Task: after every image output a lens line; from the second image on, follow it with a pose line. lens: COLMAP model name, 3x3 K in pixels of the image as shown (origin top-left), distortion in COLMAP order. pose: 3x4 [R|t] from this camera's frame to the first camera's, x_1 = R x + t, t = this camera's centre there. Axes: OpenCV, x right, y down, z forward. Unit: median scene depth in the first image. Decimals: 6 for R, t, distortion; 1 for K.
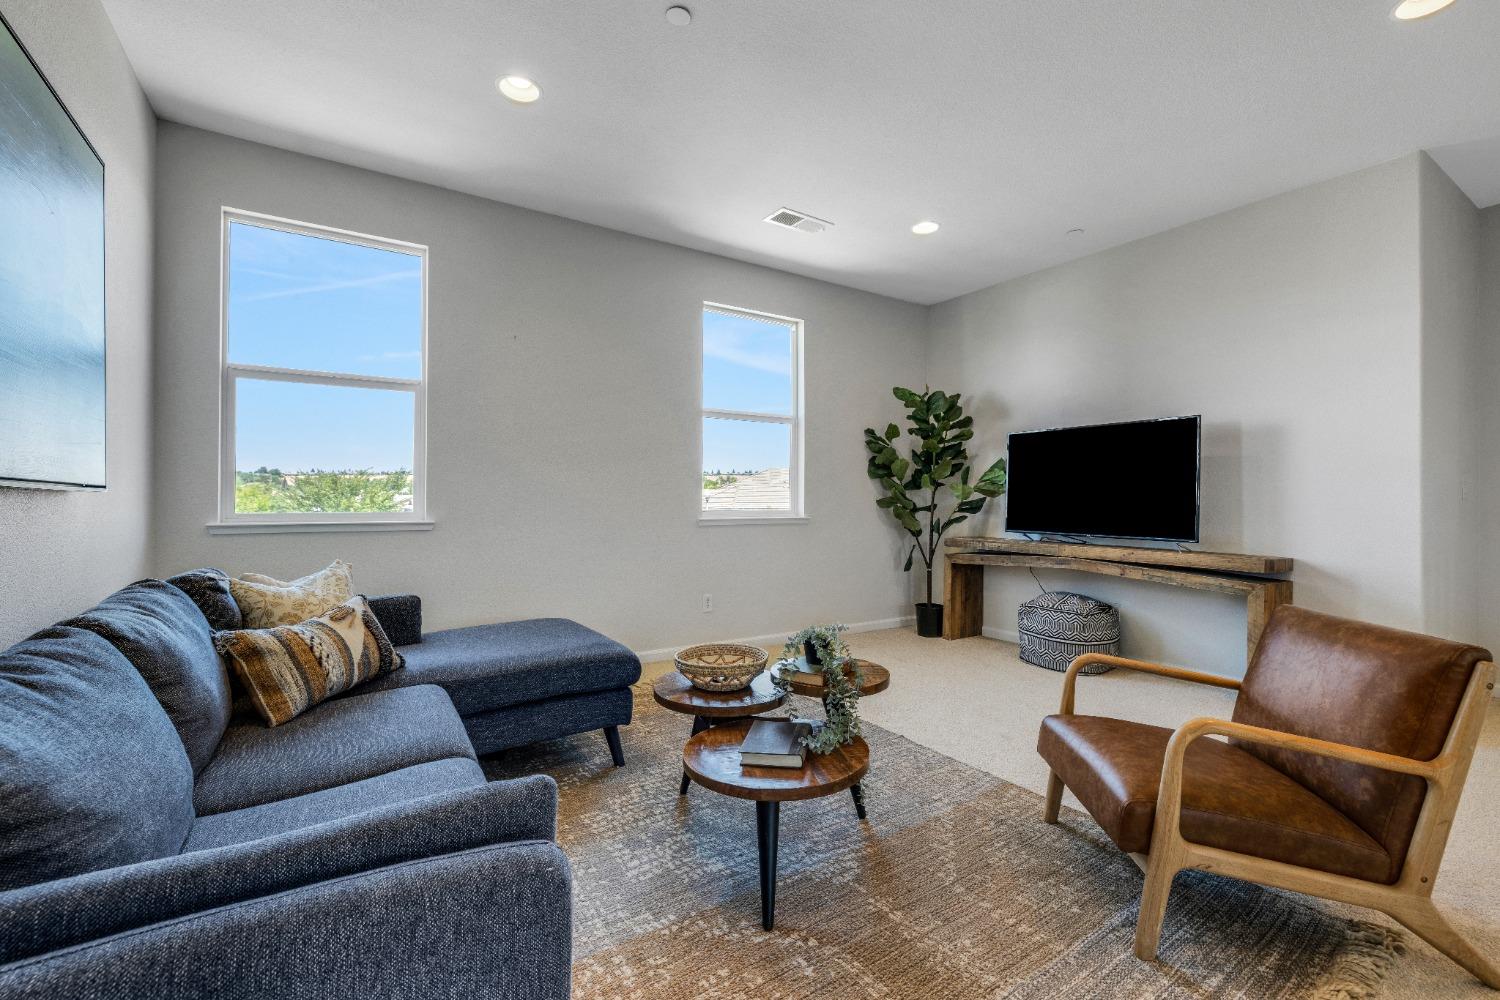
lens RADIAL K [[641.0, 0, 716.8], [0, 641.0, 493.9], [0, 0, 1]] dist [0.000547, -0.000030]
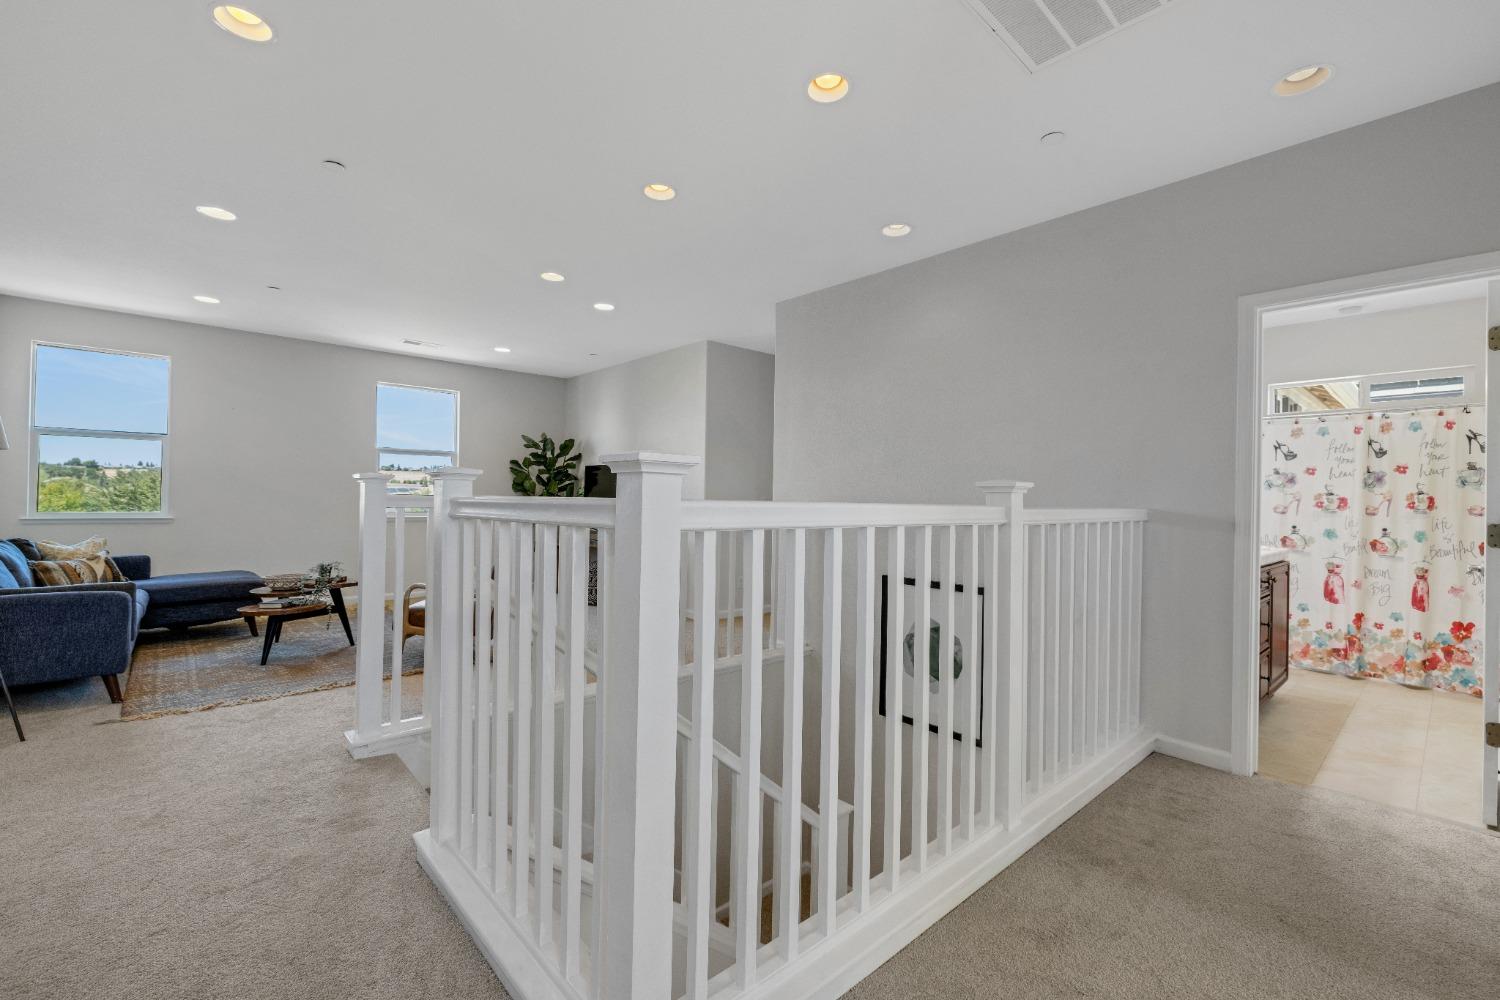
lens RADIAL K [[641.0, 0, 716.8], [0, 641.0, 493.9], [0, 0, 1]] dist [0.000547, -0.000030]
pose [[0.985607, 0.010414, 0.168732, 0.750912], [-0.010207, 0.999946, -0.002100, -0.033497], [-0.168745, 0.000347, 0.985660, -1.001247]]
